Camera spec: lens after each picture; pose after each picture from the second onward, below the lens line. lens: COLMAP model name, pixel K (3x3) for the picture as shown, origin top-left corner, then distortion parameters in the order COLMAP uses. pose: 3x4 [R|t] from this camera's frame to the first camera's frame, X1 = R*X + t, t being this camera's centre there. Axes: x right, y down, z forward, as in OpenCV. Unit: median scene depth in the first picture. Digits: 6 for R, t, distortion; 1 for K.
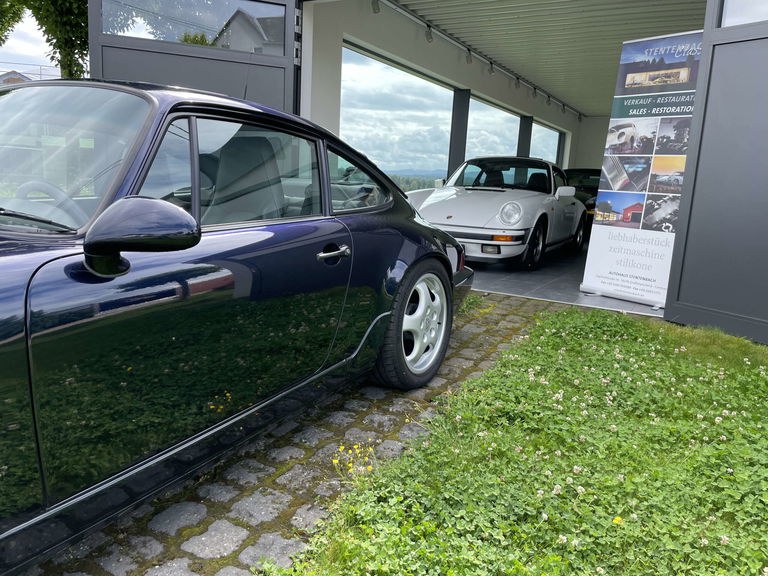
lens RADIAL K [[581.5, 0, 381.0], [0, 581.5, 284.0], [0, 0, 1]] dist [0.086852, -0.131432]
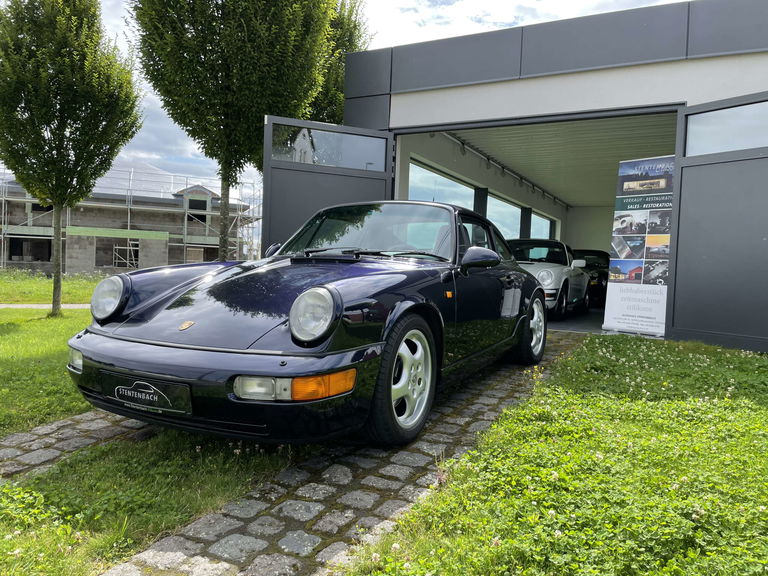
lens RADIAL K [[581.5, 0, 381.0], [0, 581.5, 284.0], [0, 0, 1]] dist [0.086852, -0.131432]
pose [[0.999332, -0.014508, 0.033556, -0.298308], [0.019290, 0.988964, -0.146894, 0.126325], [-0.031055, 0.147443, 0.988583, -0.495390]]
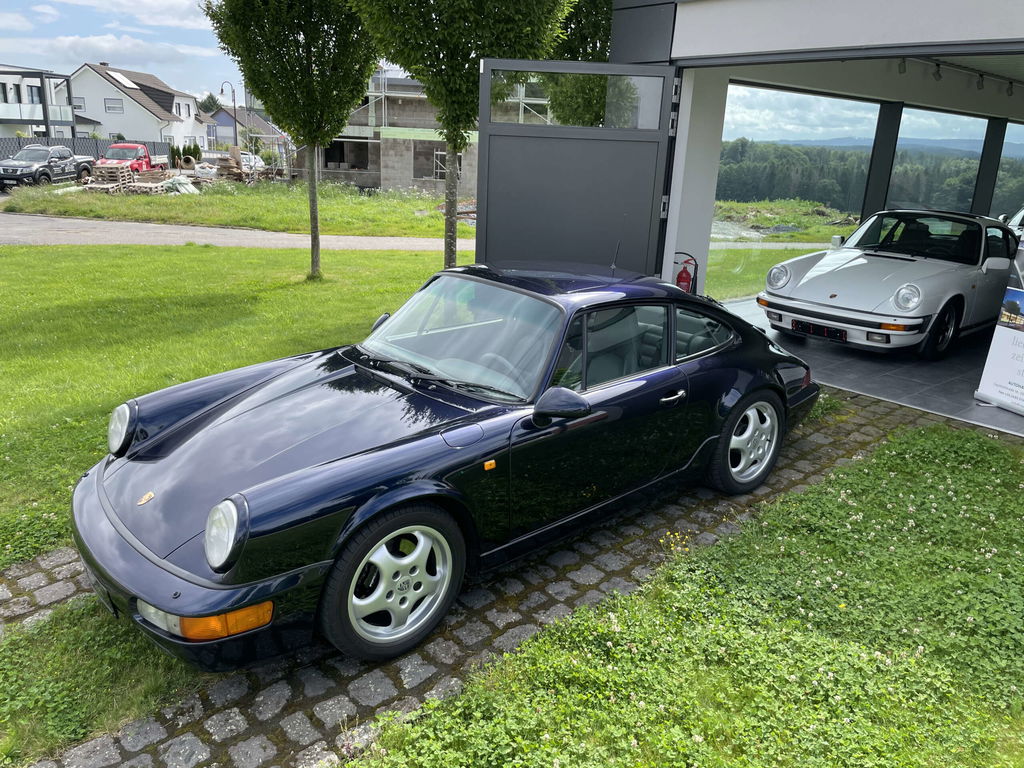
lens RADIAL K [[775.4, 0, 508.0], [0, 775.4, 378.7], [0, 0, 1]] dist [0.086852, -0.131432]
pose [[0.941306, 0.082044, -0.327433, 0.076496], [-0.048859, 0.992913, 0.108332, -0.139192], [0.334000, -0.085975, 0.938644, -0.440227]]
